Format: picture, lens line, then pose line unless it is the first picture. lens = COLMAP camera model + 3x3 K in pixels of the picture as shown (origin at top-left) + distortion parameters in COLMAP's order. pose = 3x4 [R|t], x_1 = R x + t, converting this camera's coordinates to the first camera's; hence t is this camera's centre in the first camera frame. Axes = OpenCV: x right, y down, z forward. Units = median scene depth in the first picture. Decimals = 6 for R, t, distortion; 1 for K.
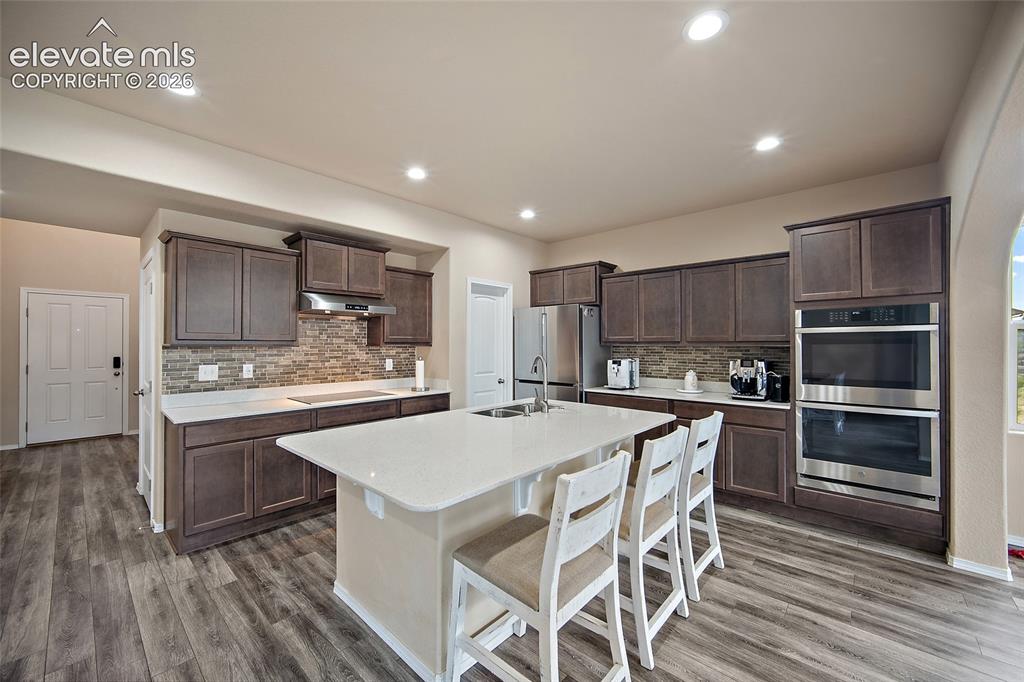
lens RADIAL K [[402.8, 0, 502.3], [0, 402.8, 341.6], [0, 0, 1]] dist [-0.003262, 0.001334]
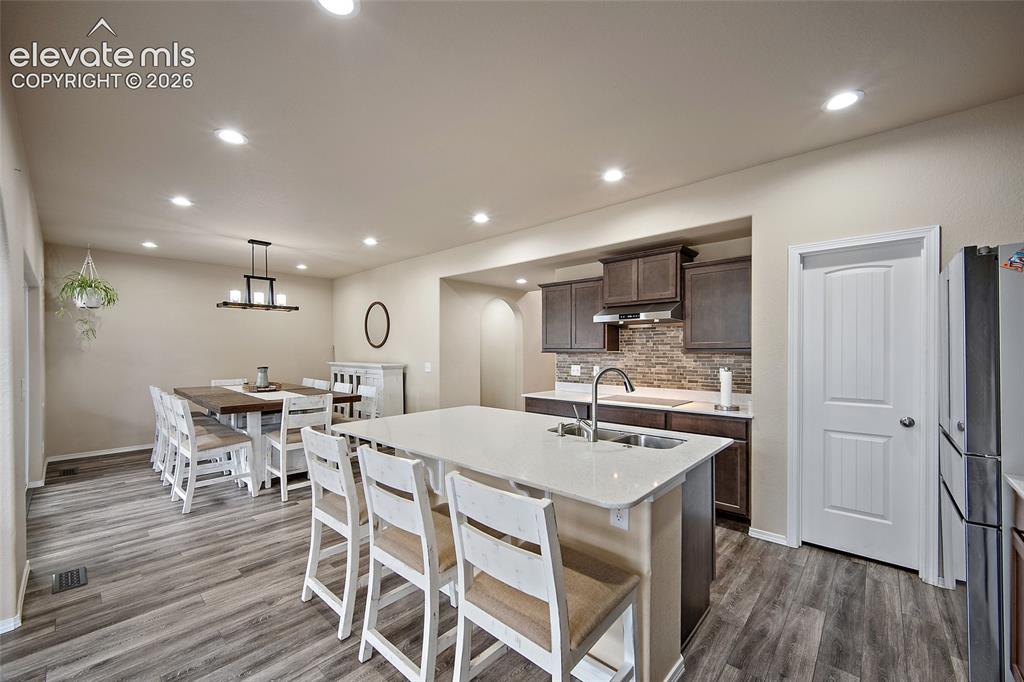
lens RADIAL K [[402.8, 0, 511.5], [0, 402.8, 351.3], [0, 0, 1]] dist [-0.003262, 0.001334]
pose [[0.010184, -0.001138, -0.999947, 0.709877], [0.007361, 0.999972, -0.001063, 0.006317], [0.999921, -0.007350, 0.010192, 0.694921]]
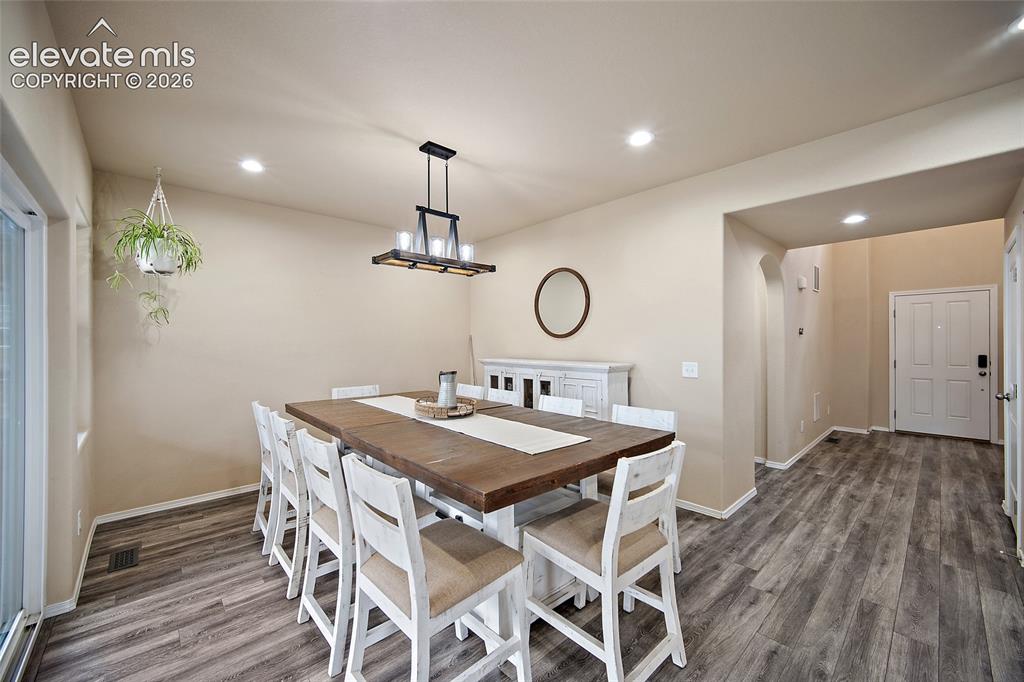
lens RADIAL K [[402.8, 0, 511.4], [0, 402.8, 339.6], [0, 0, 1]] dist [-0.003262, 0.001334]
pose [[-0.077430, -0.009864, -0.996949, 0.048289], [0.011188, 0.999879, -0.010762, 0.000697], [0.996935, -0.011987, -0.077311, 0.009894]]
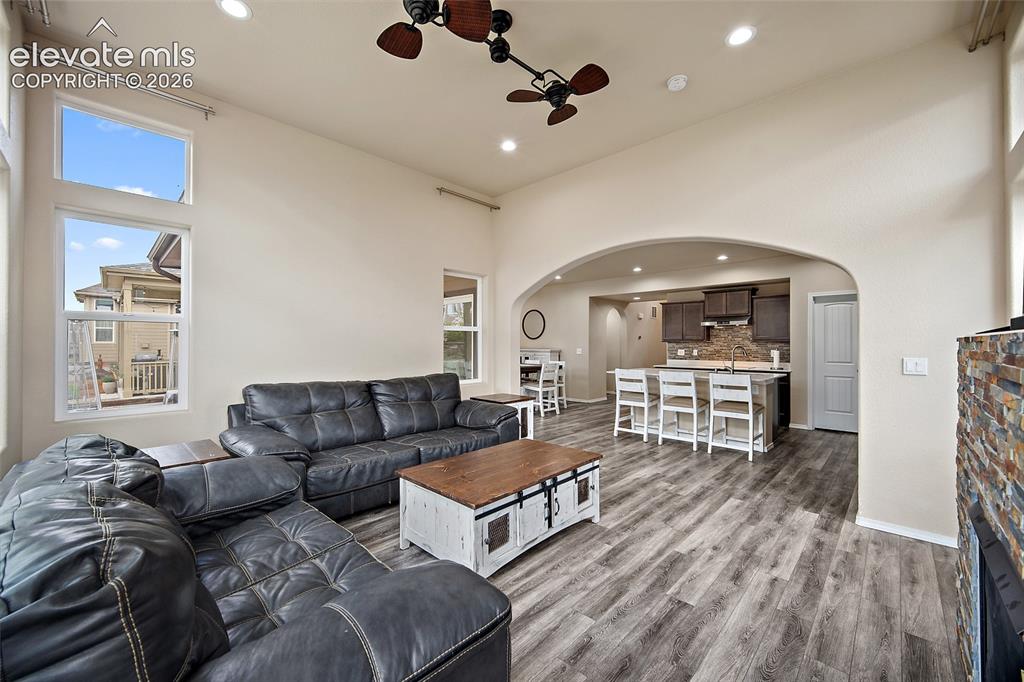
lens RADIAL K [[402.8, 0, 504.8], [0, 402.8, 341.6], [0, 0, 1]] dist [-0.003262, 0.001334]
pose [[-0.035971, -0.006671, -0.999331, 1.758302], [0.004535, 0.999966, -0.006838, 0.019223], [0.999343, -0.004778, -0.035939, -0.034983]]
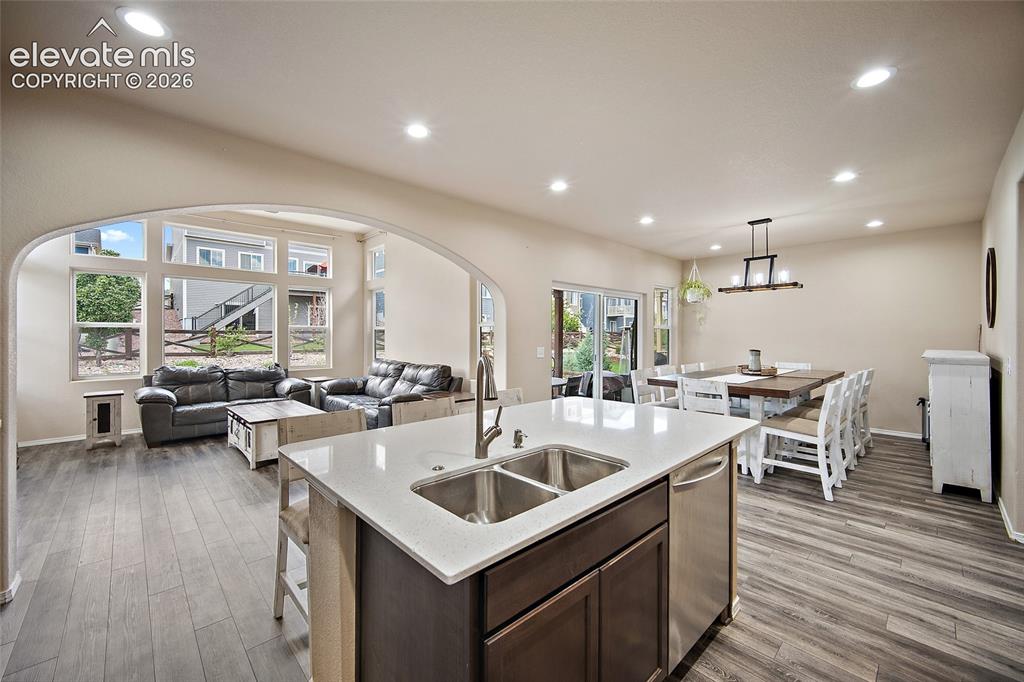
lens RADIAL K [[402.8, 0, 505.5], [0, 402.8, 334.8], [0, 0, 1]] dist [-0.003262, 0.001334]
pose [[-0.997068, -0.000589, 0.076522, 0.023169], [-0.000933, 0.999990, -0.004464, 0.008613], [-0.076519, -0.004522, -0.997058, 1.274220]]
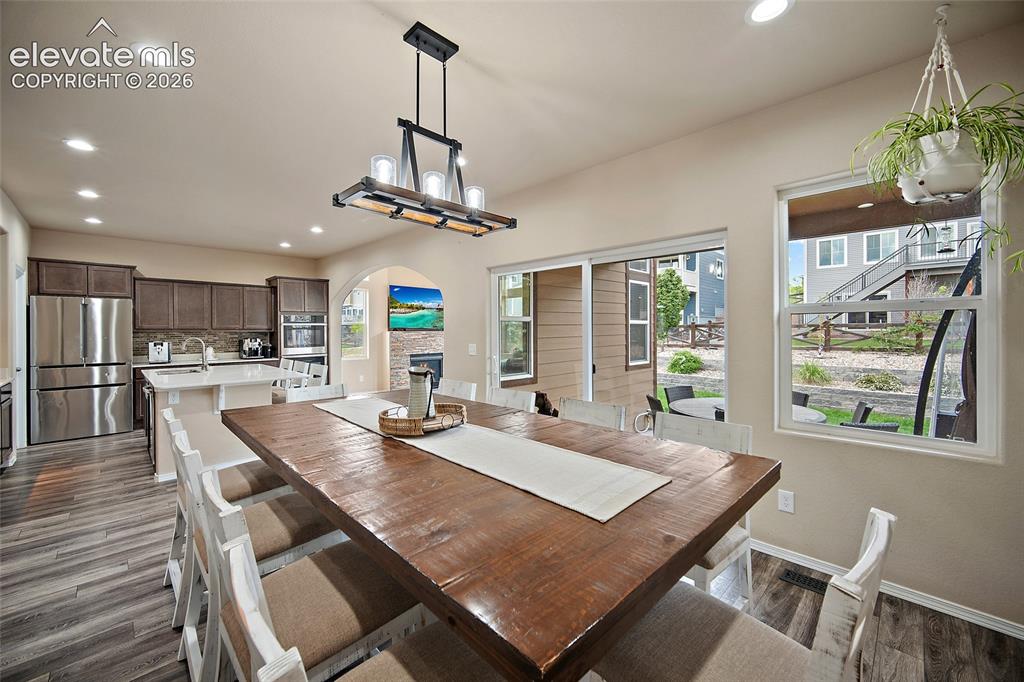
lens RADIAL K [[402.8, 0, 508.2], [0, 402.8, 332.4], [0, 0, 1]] dist [-0.003262, 0.001334]
pose [[0.046191, -0.007570, 0.998904, -1.294419], [-0.001207, 0.999970, 0.007634, -0.000557], [-0.998932, -0.001559, 0.046181, -0.324593]]
